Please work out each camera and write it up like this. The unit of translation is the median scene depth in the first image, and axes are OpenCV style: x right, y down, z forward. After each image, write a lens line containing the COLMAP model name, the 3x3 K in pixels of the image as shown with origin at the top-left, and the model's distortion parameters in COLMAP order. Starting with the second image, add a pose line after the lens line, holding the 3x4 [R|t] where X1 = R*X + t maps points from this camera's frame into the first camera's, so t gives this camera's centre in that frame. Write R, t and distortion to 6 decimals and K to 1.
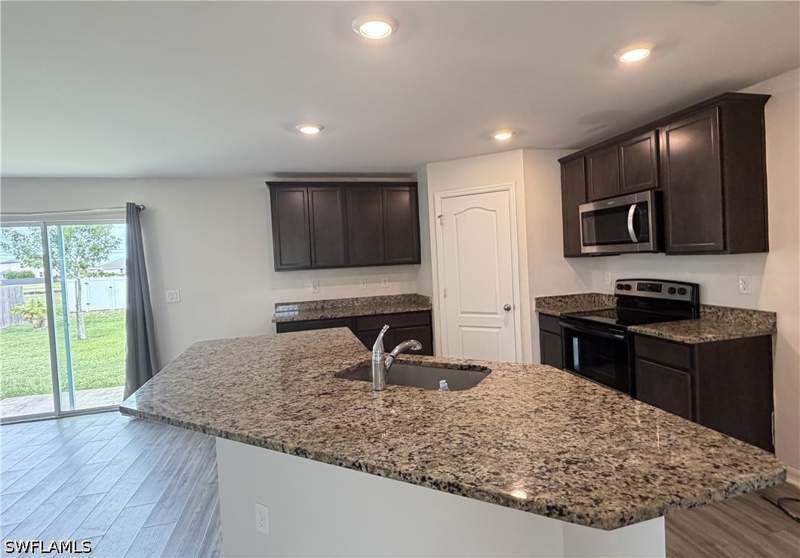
lens RADIAL K [[428.7, 0, 403.8], [0, 428.7, 275.8], [0, 0, 1]] dist [0.005921, 0.000484]
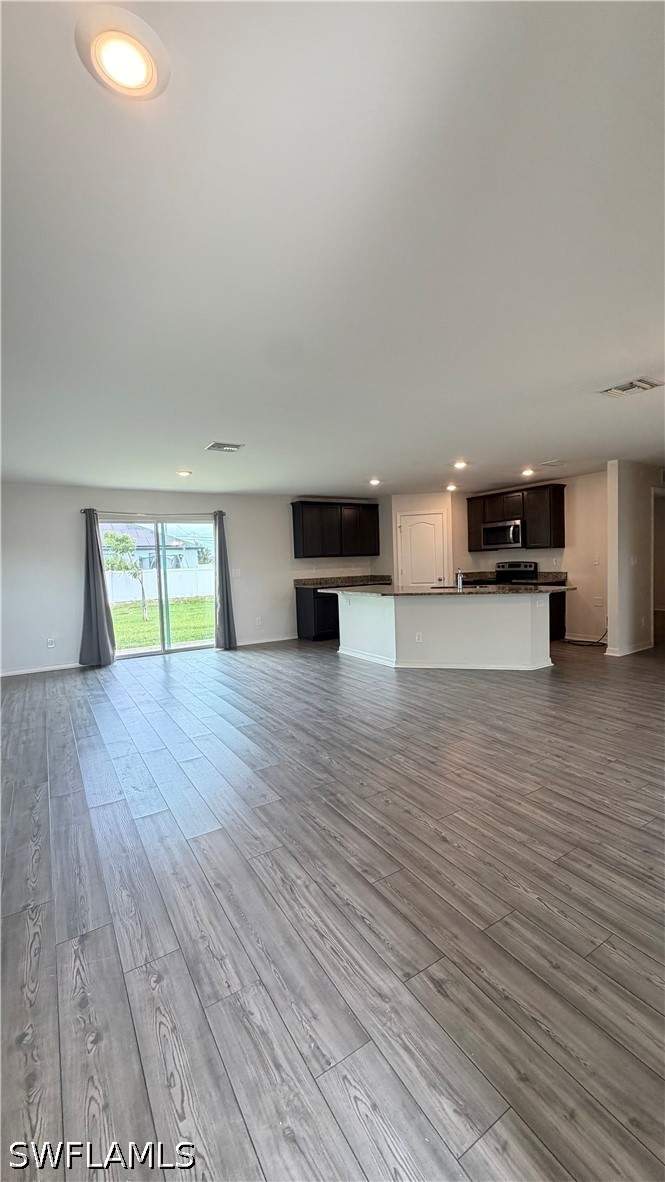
lens RADIAL K [[474.2, 0, 329.8], [0, 474.2, 589.6], [0, 0, 1]] dist [-0.001341, -0.000010]
pose [[0.953800, -0.001544, 0.300438, -1.004319], [0.001090, 0.999998, 0.001679, 0.144195], [-0.300439, -0.001273, 0.953800, -0.950469]]
